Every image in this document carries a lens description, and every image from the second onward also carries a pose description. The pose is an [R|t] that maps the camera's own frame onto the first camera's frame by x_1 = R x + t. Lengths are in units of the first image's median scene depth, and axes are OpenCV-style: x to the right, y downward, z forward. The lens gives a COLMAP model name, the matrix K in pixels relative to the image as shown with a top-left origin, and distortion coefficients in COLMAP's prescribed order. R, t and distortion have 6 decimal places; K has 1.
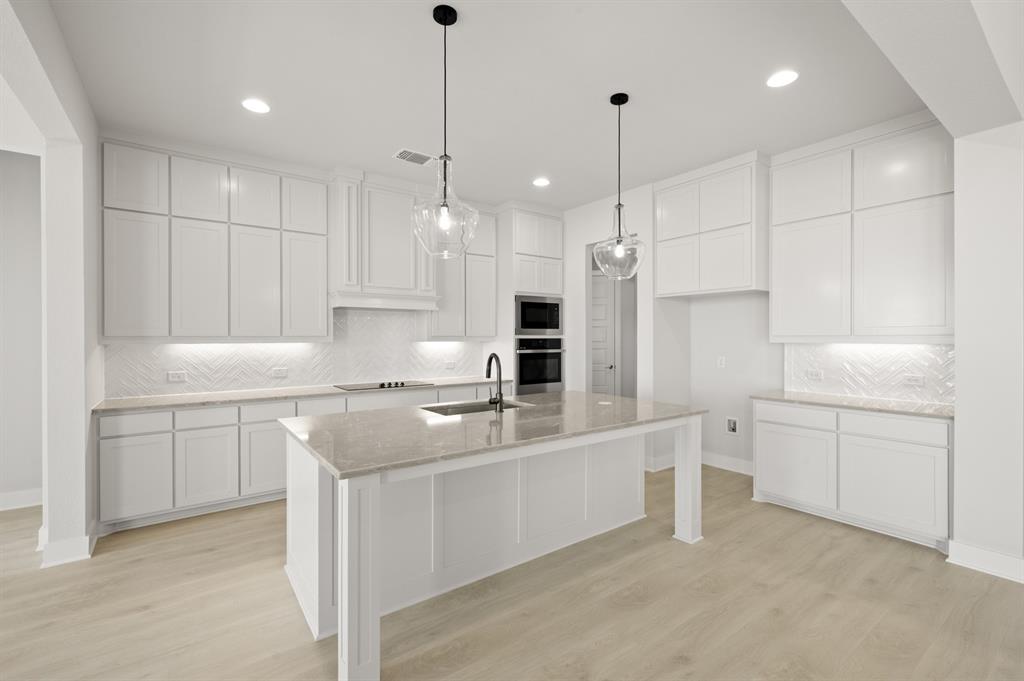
lens RADIAL K [[444.5, 0, 512.0], [0, 444.5, 340.5], [0, 0, 1]] dist [-0.000930, -0.000508]
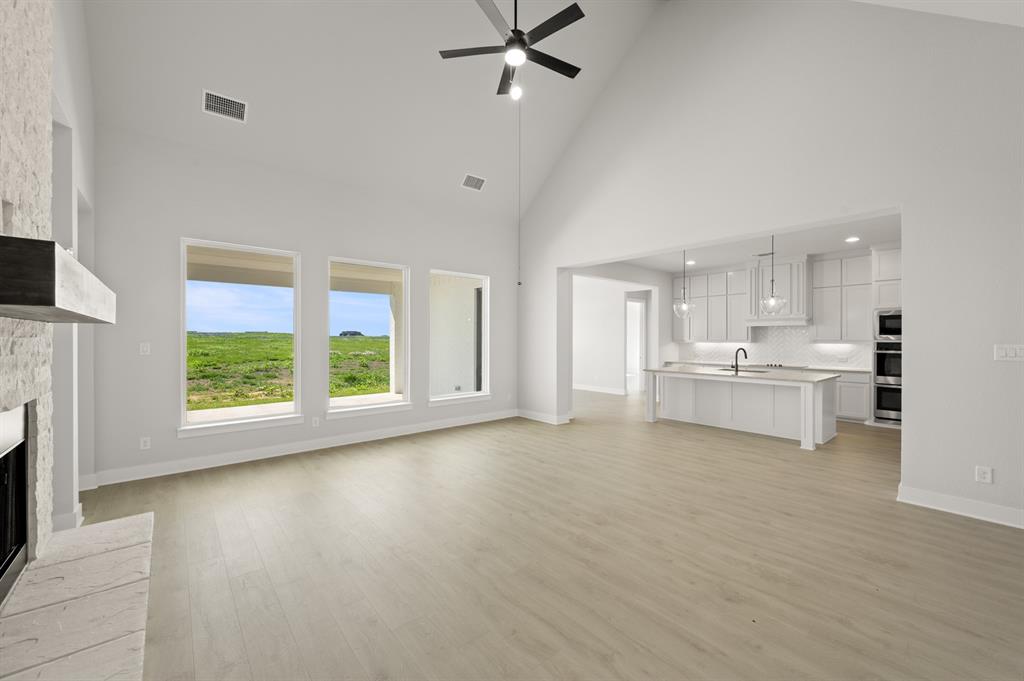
lens RADIAL K [[401.7, 0, 512.0], [0, 401.7, 340.5], [0, 0, 1]] dist [-0.001081, 0.000117]
pose [[0.071879, 0.007658, -0.997384, 1.435675], [-0.007493, 0.999946, 0.007138, -0.012553], [0.997385, 0.006960, 0.071933, -0.273452]]
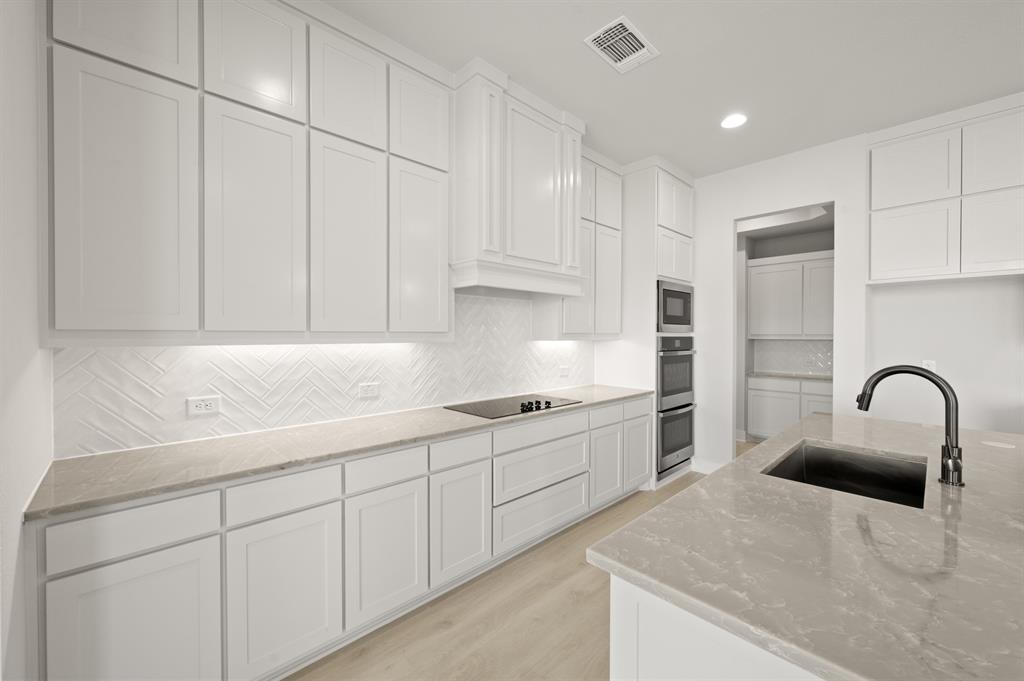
lens RADIAL K [[401.7, 0, 512.0], [0, 401.7, 340.5], [0, 0, 1]] dist [-0.001081, 0.000117]
pose [[0.991874, 0.002577, 0.127197, -0.397349], [-0.003354, 0.999977, 0.005900, -0.001642], [-0.127179, -0.006278, 0.991860, 0.418589]]
